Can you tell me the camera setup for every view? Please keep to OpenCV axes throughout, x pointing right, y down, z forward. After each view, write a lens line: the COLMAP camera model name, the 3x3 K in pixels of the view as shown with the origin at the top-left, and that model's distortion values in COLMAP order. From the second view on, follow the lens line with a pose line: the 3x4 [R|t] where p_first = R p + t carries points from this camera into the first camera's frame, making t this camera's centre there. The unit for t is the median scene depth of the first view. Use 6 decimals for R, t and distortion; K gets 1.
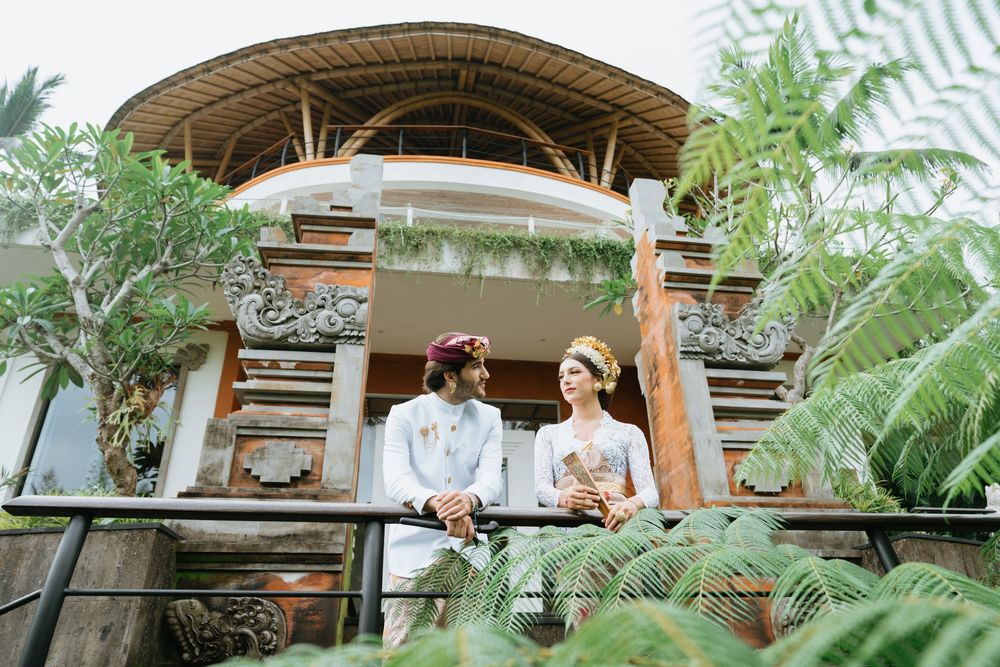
lens RADIAL K [[692.8, 0, 501.8], [0, 692.8, 329.1], [0, 0, 1]] dist [0.009965, 0.000600]
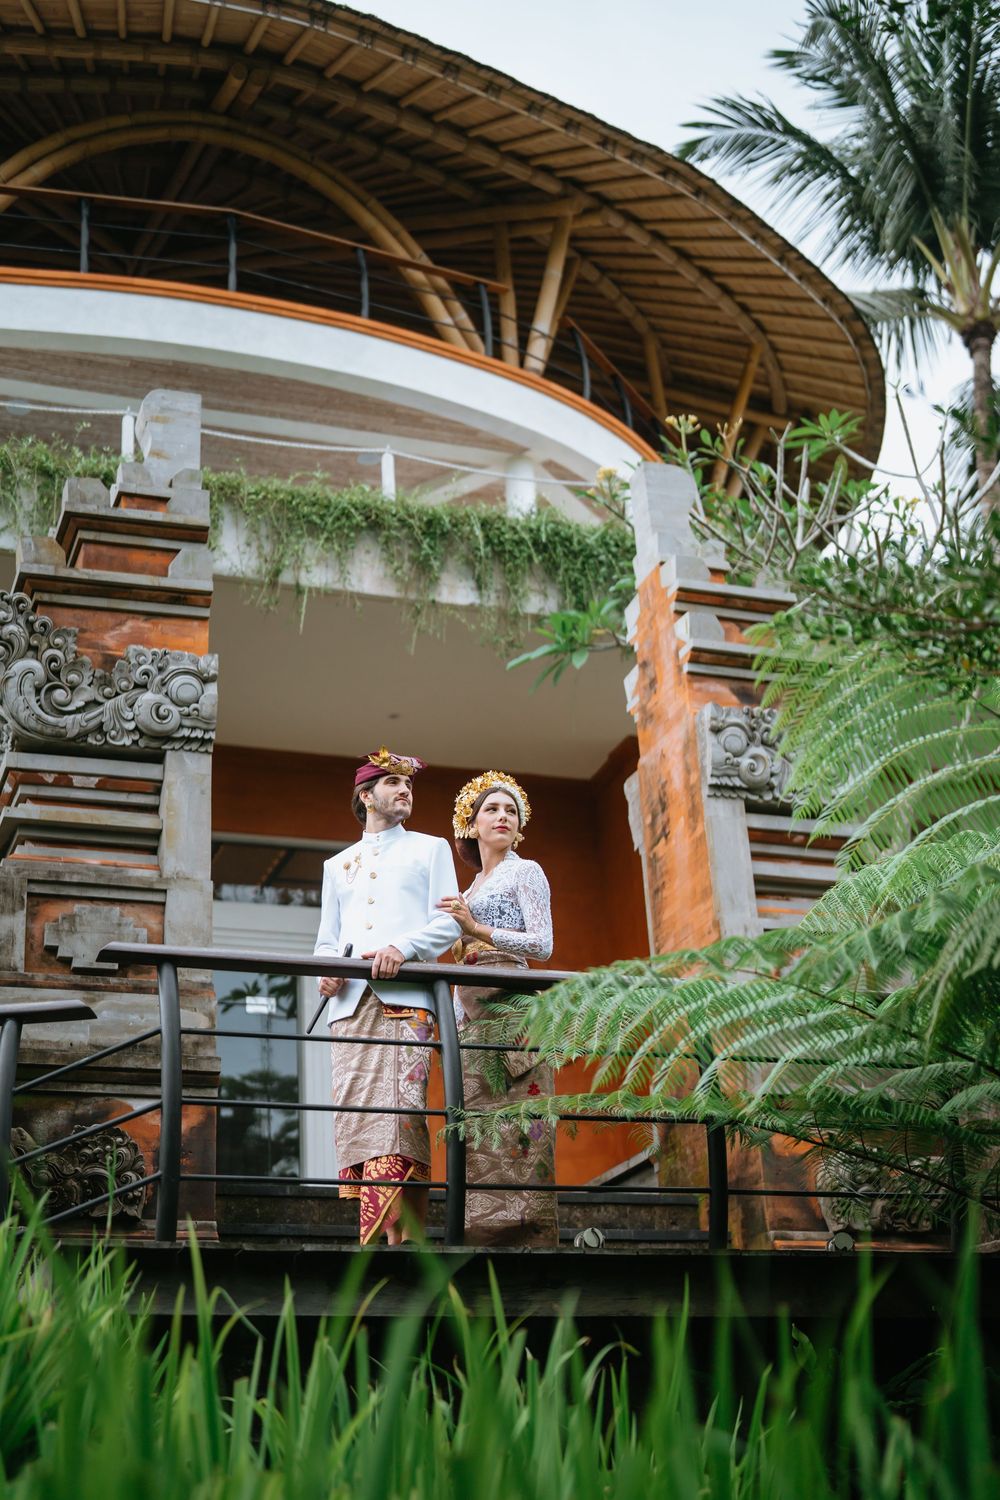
lens RADIAL K [[2179.4, 0, 498.9], [0, 2179.4, 753.2], [0, 0, 1]] dist [0.104565, 0.000000]
pose [[0.979928, 0.047678, 0.193566, -0.288412], [-0.060274, 0.996394, 0.059714, -0.095473], [-0.190021, -0.070183, 0.979268, -0.821717]]
